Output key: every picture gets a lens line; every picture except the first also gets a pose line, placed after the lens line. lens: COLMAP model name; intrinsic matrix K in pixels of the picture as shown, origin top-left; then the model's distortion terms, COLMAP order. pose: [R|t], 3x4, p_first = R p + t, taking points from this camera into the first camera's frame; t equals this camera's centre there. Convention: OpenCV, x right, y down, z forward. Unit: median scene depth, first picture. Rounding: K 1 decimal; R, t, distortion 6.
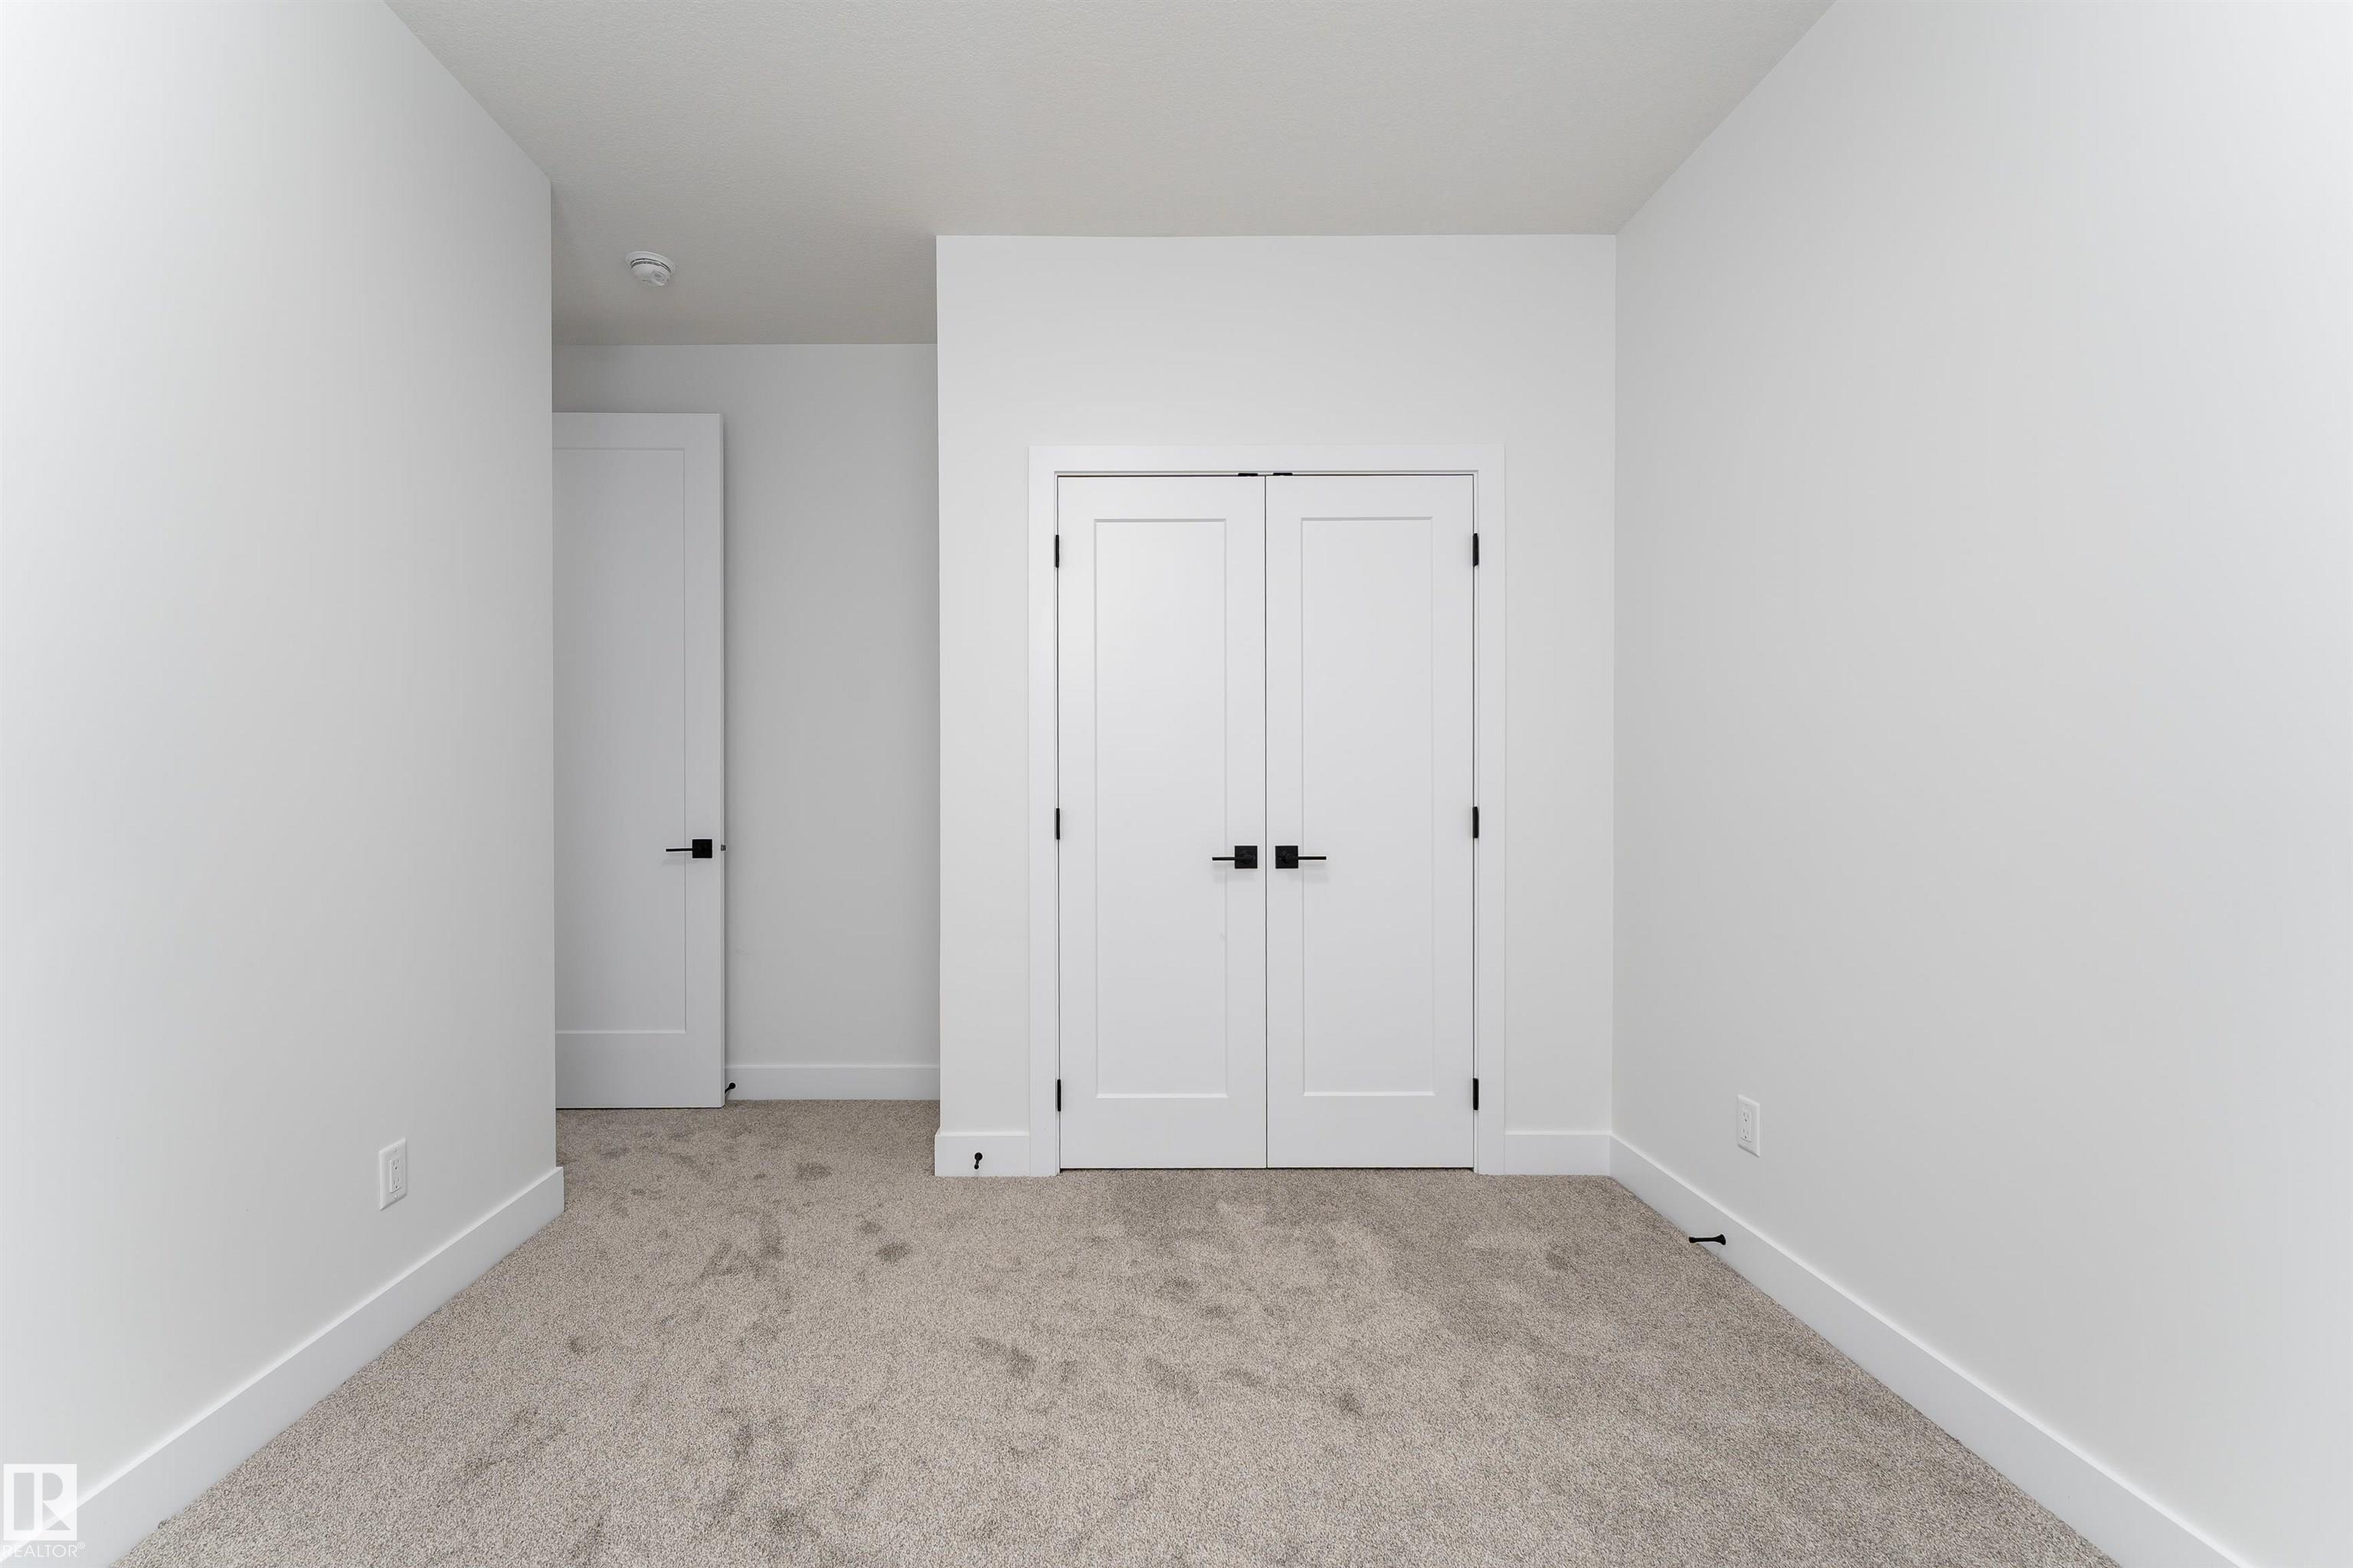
lens RADIAL K [[974.7, 0, 1176.5], [0, 974.7, 784.0], [0, 0, 1]] dist [0.001966, 0.000184]
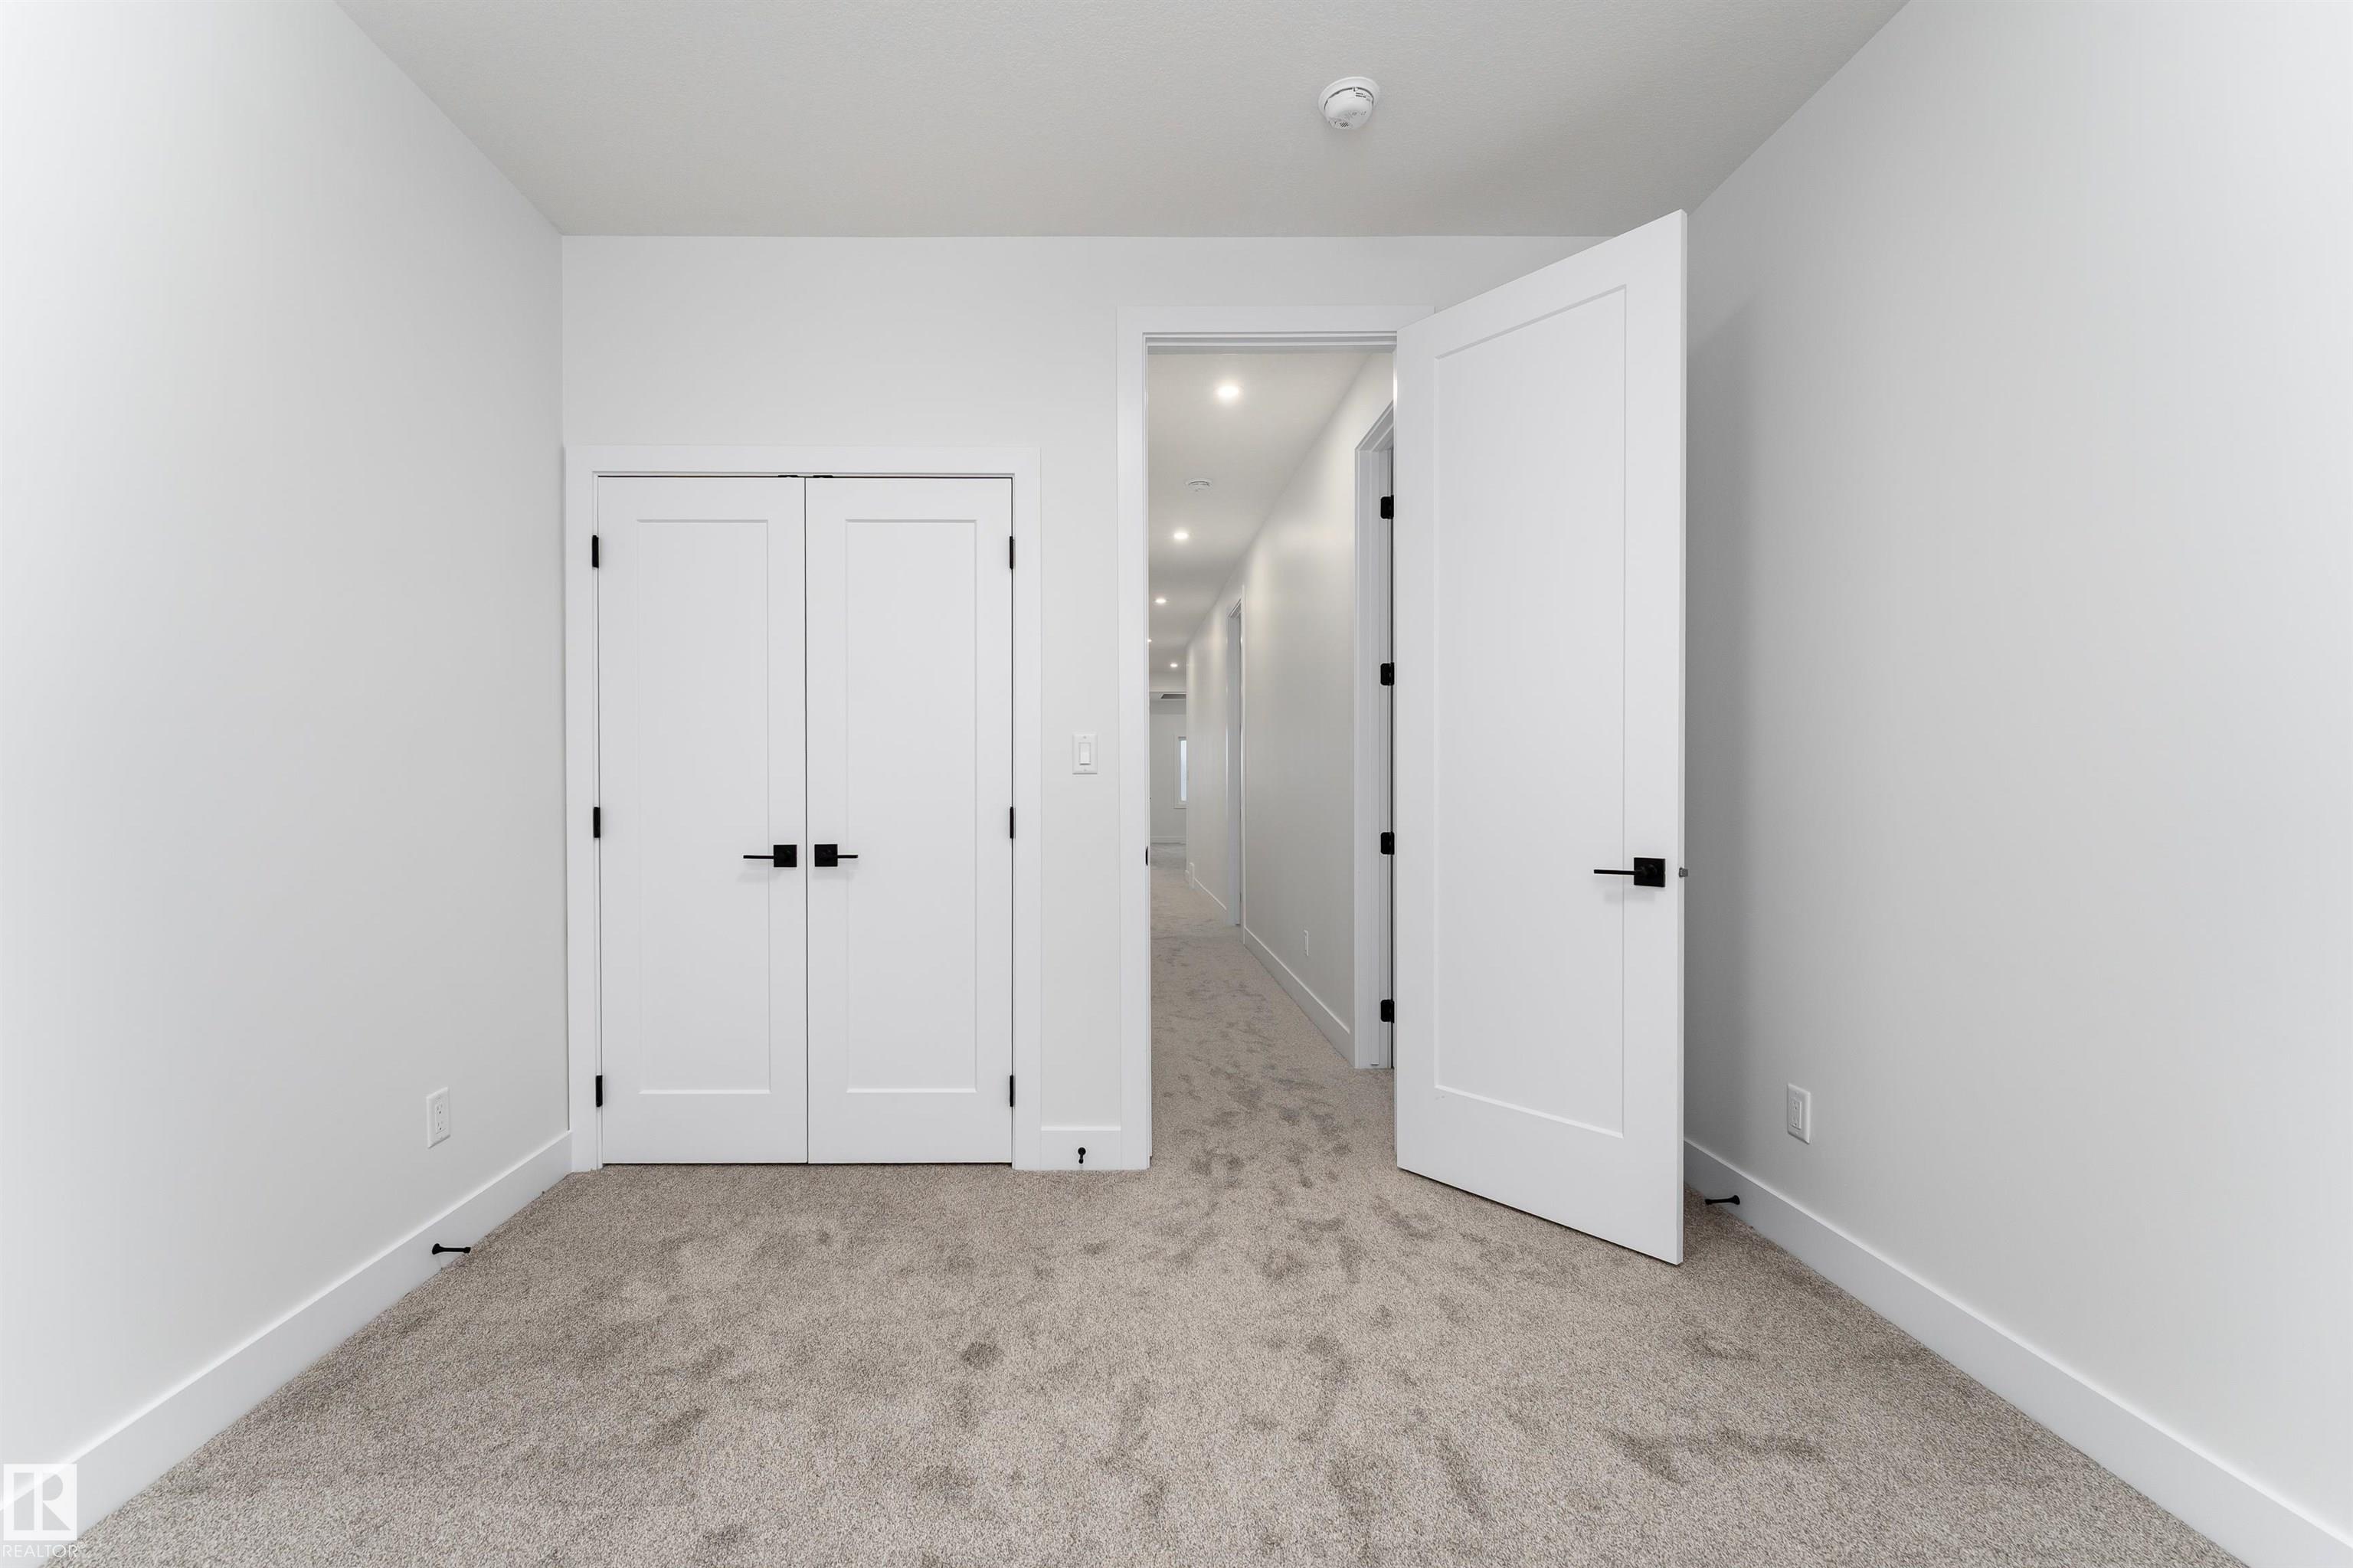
lens RADIAL K [[974.7, 0, 1176.5], [0, 974.7, 784.0], [0, 0, 1]] dist [0.001966, 0.000184]
pose [[0.999959, 0.003124, 0.008548, 0.467378], [-0.003128, 0.999995, 0.000428, -0.000877], [-0.008546, -0.000454, 0.999963, -0.013481]]
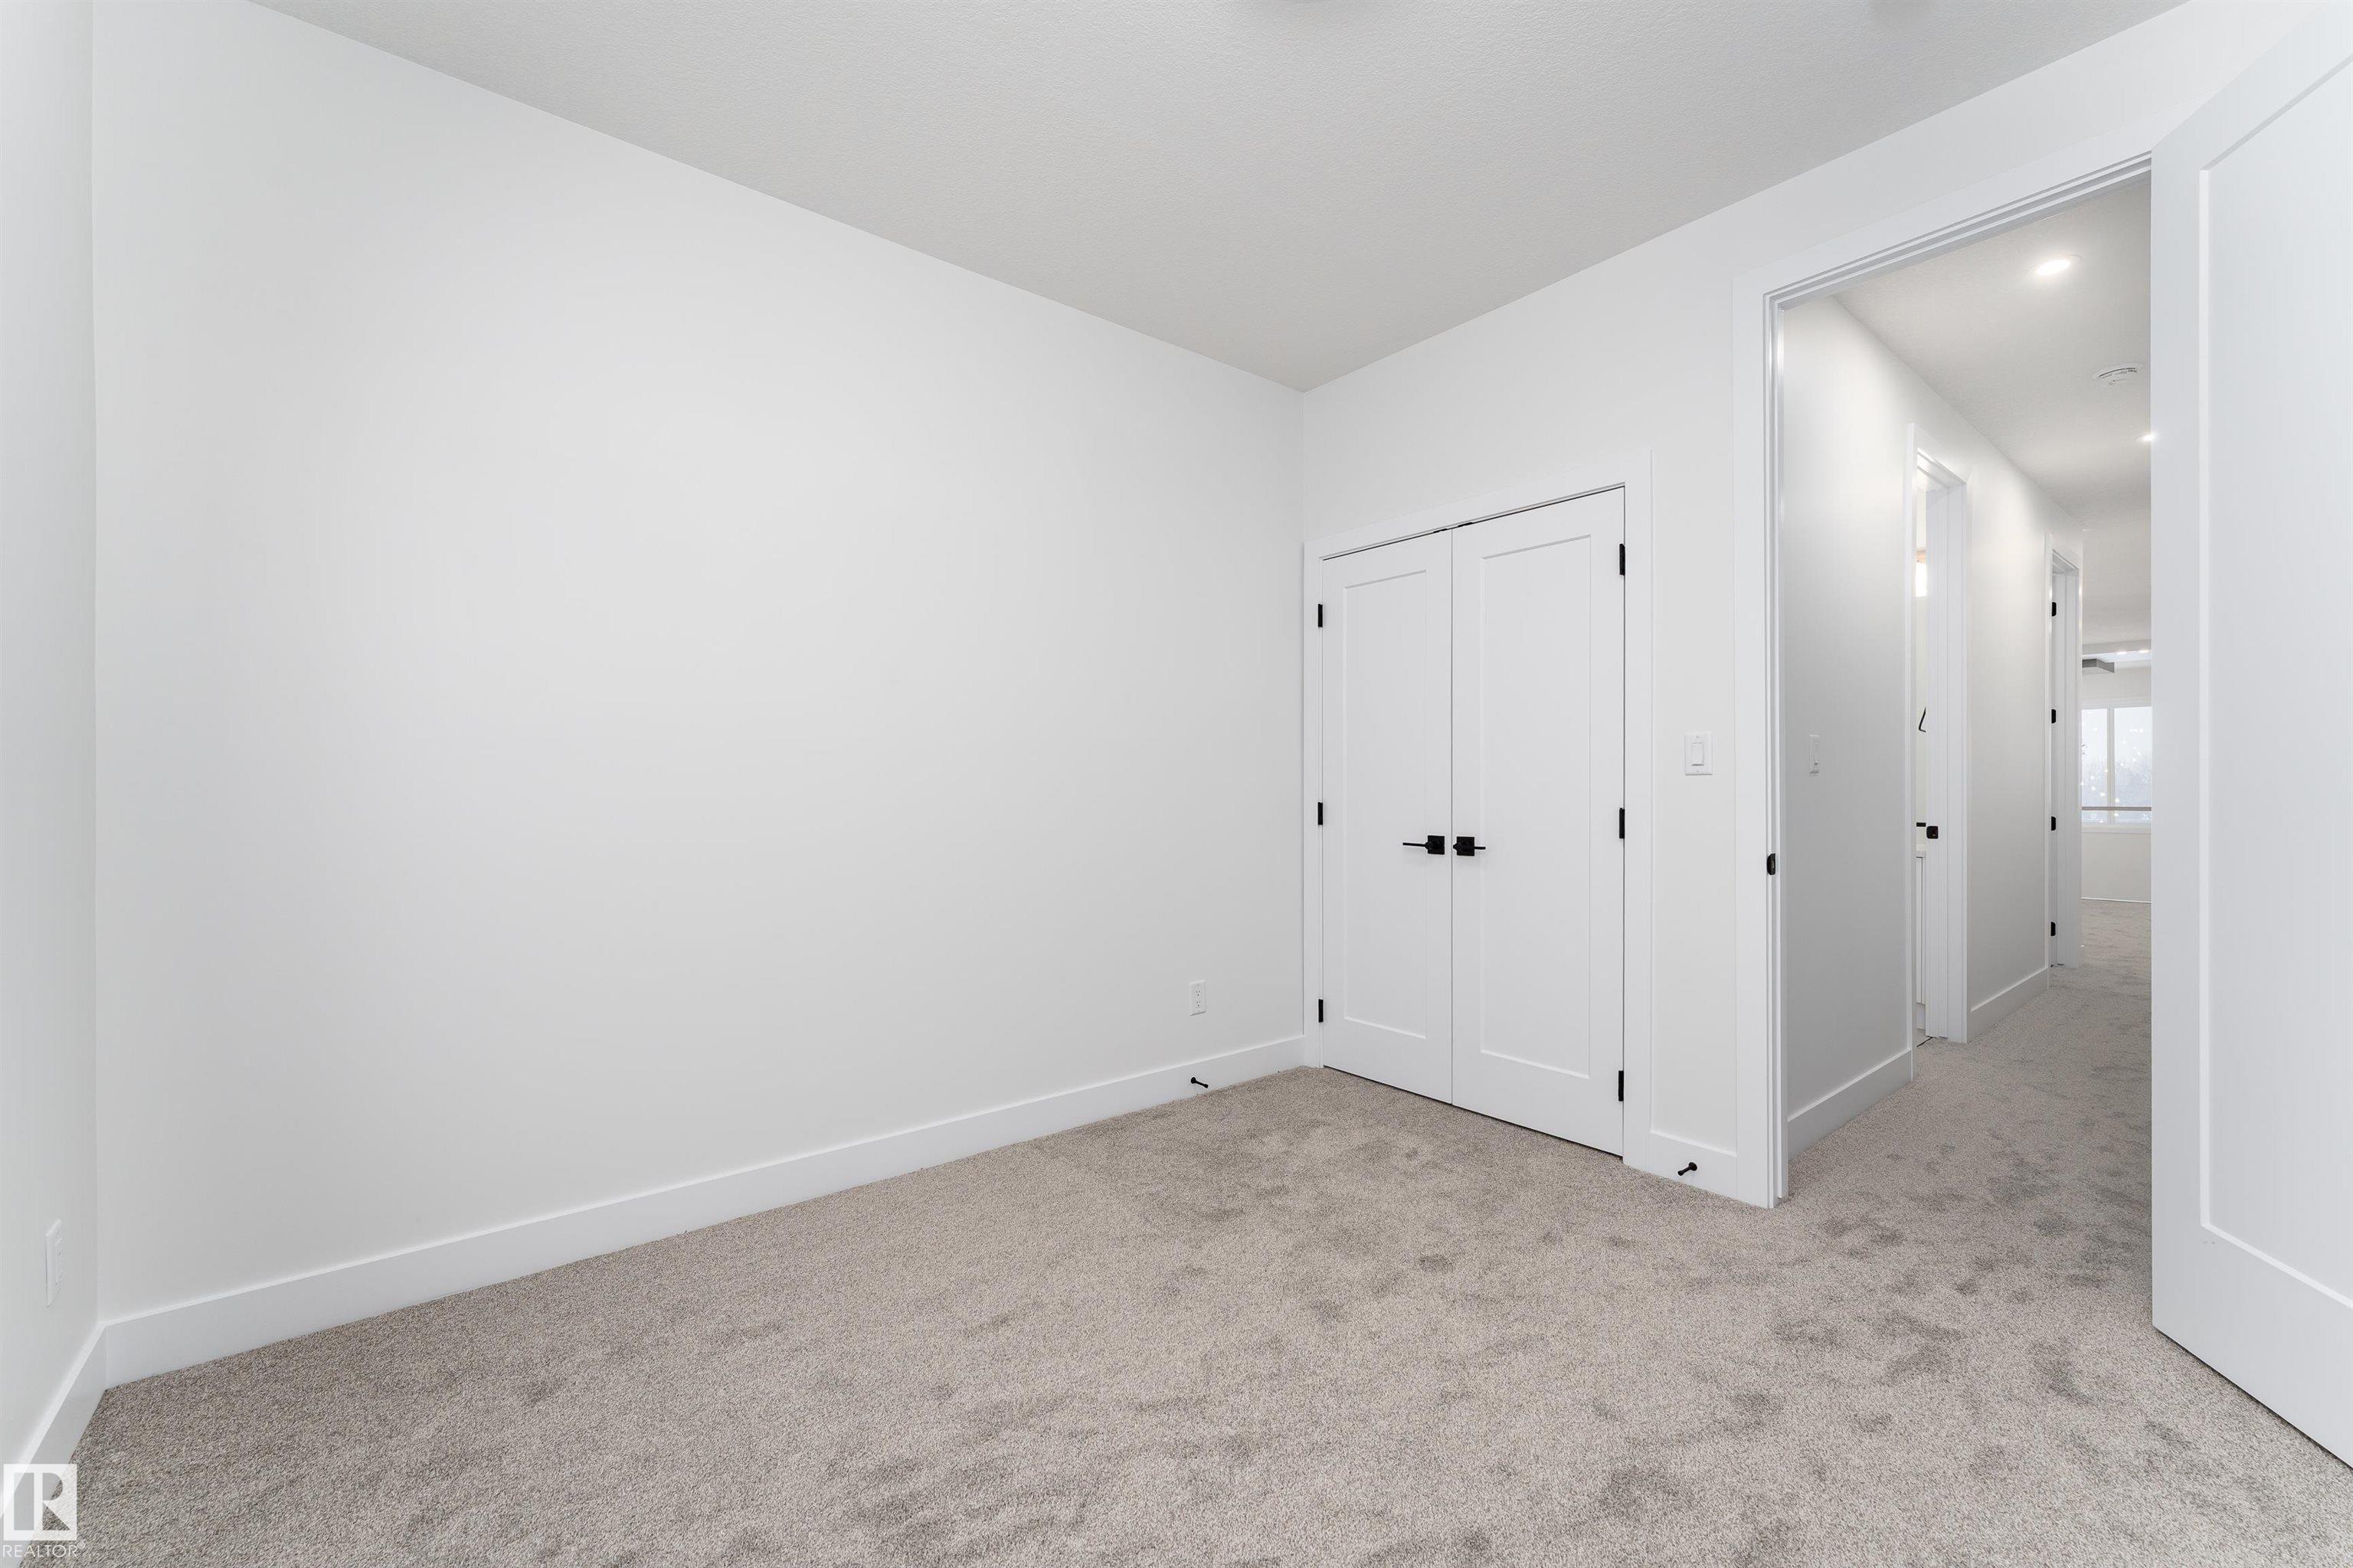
lens RADIAL K [[944.6, 0, 1174.4], [0, 944.6, 774.9], [0, 0, 1]] dist [0.000182, 0.000097]
pose [[0.631786, -0.006583, -0.775115, 0.780453], [-0.000450, 0.999961, -0.008859, -0.001749], [0.775143, 0.005945, 0.631758, -0.001809]]
